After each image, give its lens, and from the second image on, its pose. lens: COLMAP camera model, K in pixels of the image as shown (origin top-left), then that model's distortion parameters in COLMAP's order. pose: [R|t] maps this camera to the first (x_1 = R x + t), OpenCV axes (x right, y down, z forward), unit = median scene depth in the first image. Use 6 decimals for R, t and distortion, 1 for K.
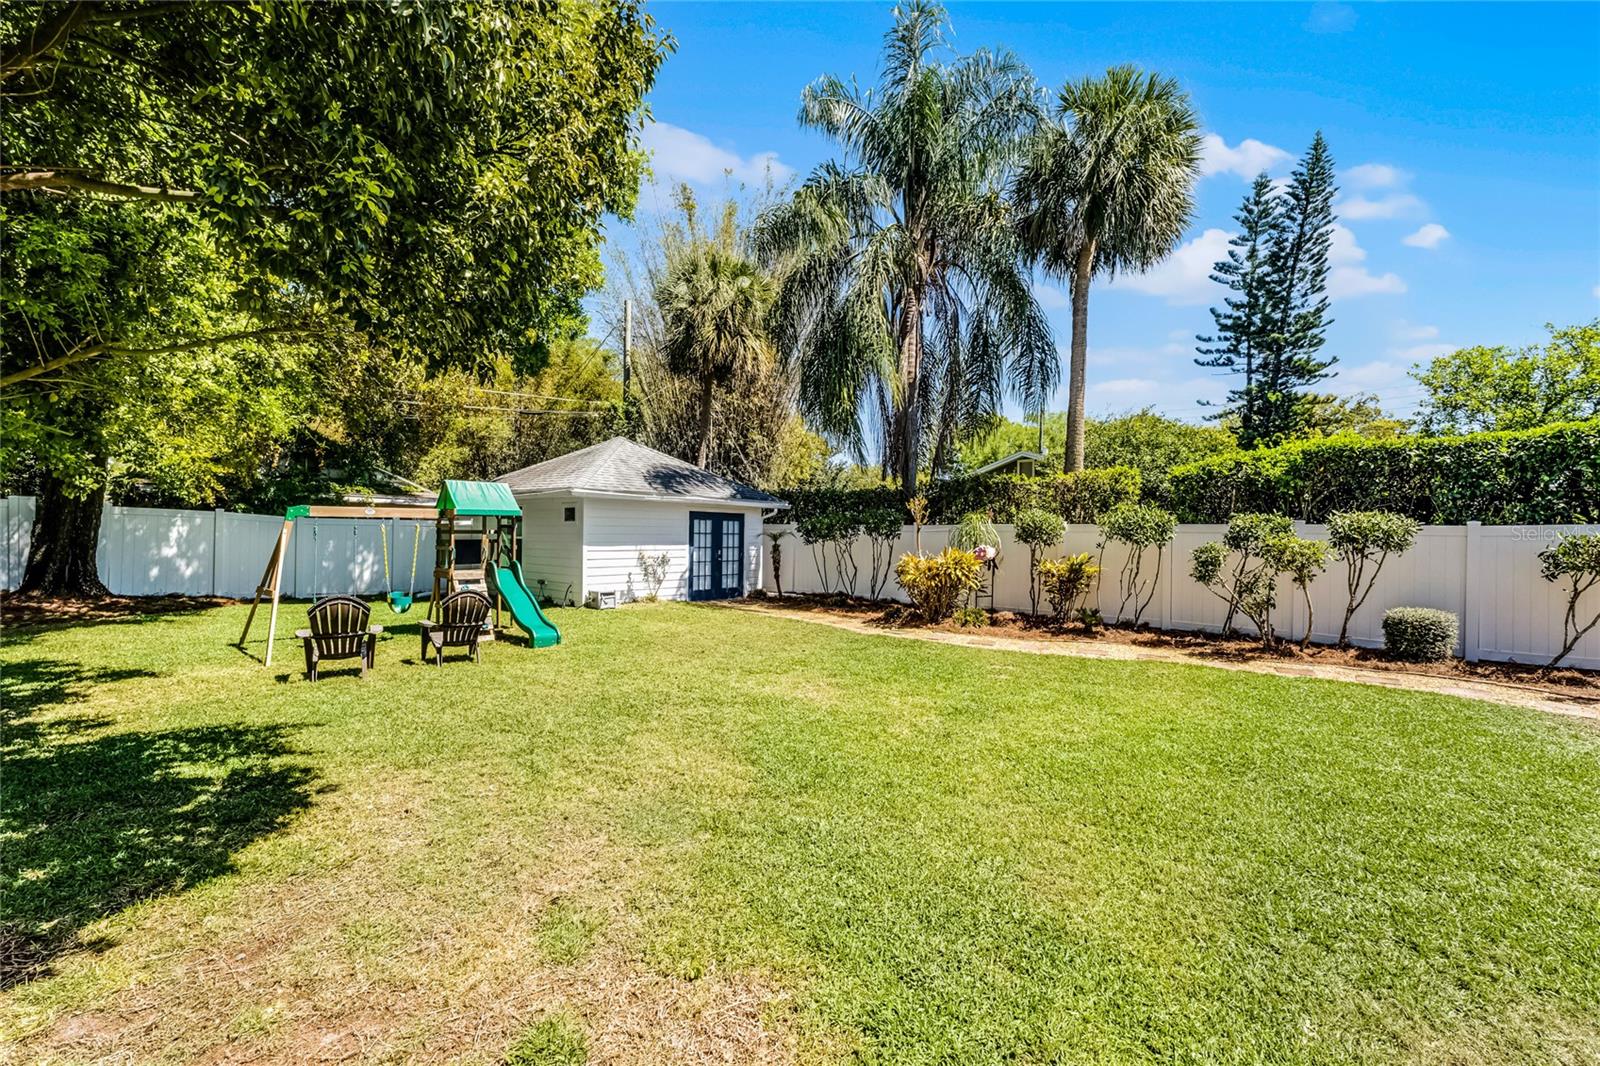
lens RADIAL K [[678.9, 0, 809.3], [0, 678.9, 530.8], [0, 0, 1]] dist [-0.002029, -0.000162]
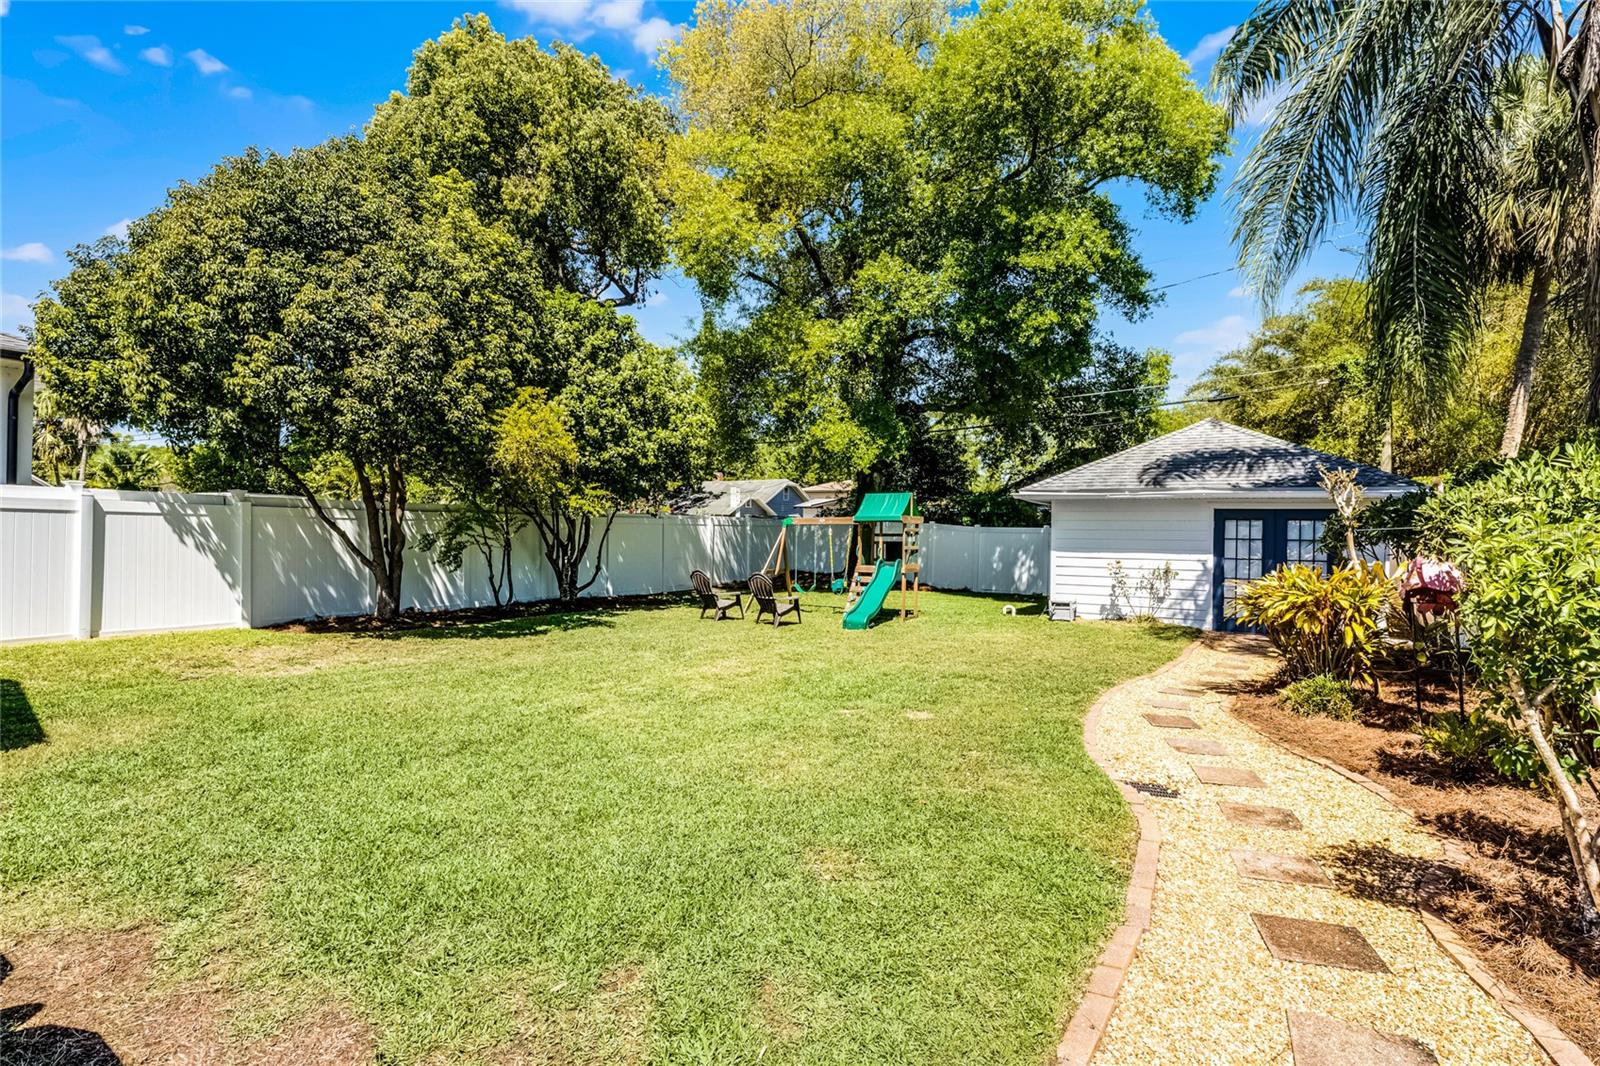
lens RADIAL K [[850.9, 0, 801.9], [0, 850.9, 532.8], [0, 0, 1]] dist [0.000013, -0.002345]
pose [[0.182994, -0.010830, -0.983054, 0.643023], [-0.010846, 0.999856, -0.013034, 0.013851], [0.983054, 0.013048, 0.182850, 0.384259]]
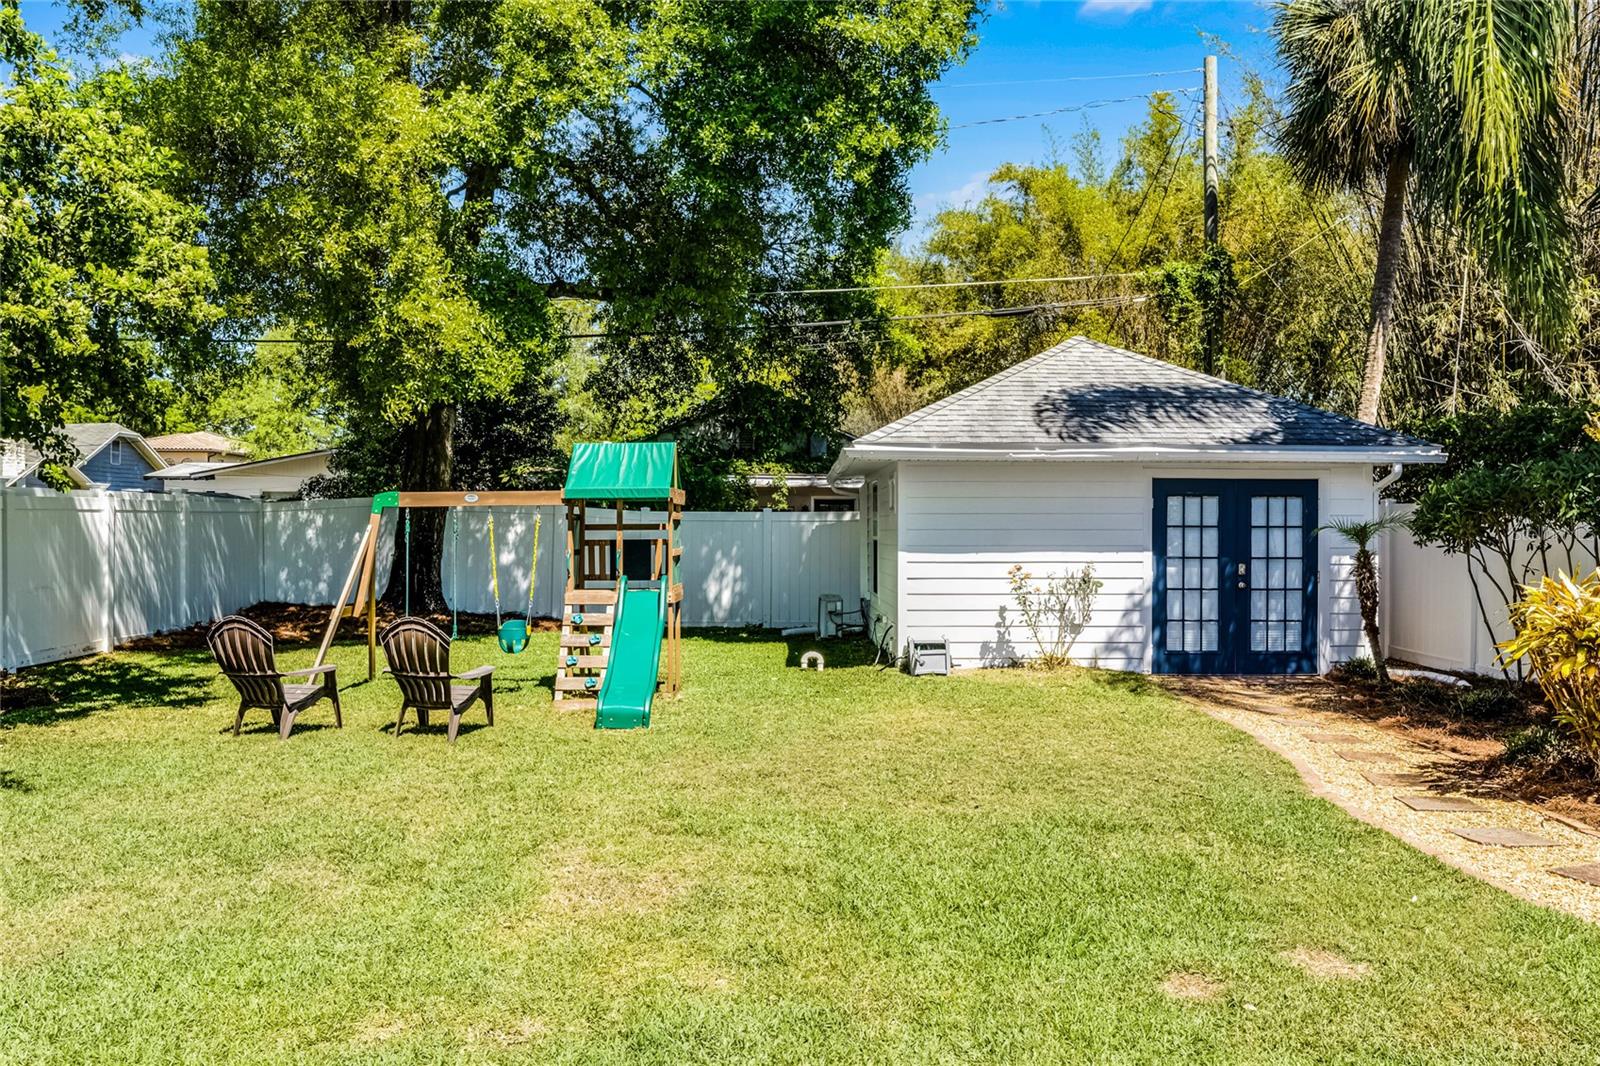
lens RADIAL K [[1246.5, 0, 793.7], [0, 1246.5, 534.8], [0, 0, 1]] dist [0.008088, -0.007403]
pose [[0.680321, -0.007997, -0.732871, 0.273667], [0.009038, 0.999956, -0.002521, 0.009141], [0.732859, -0.004909, 0.680363, 0.242066]]
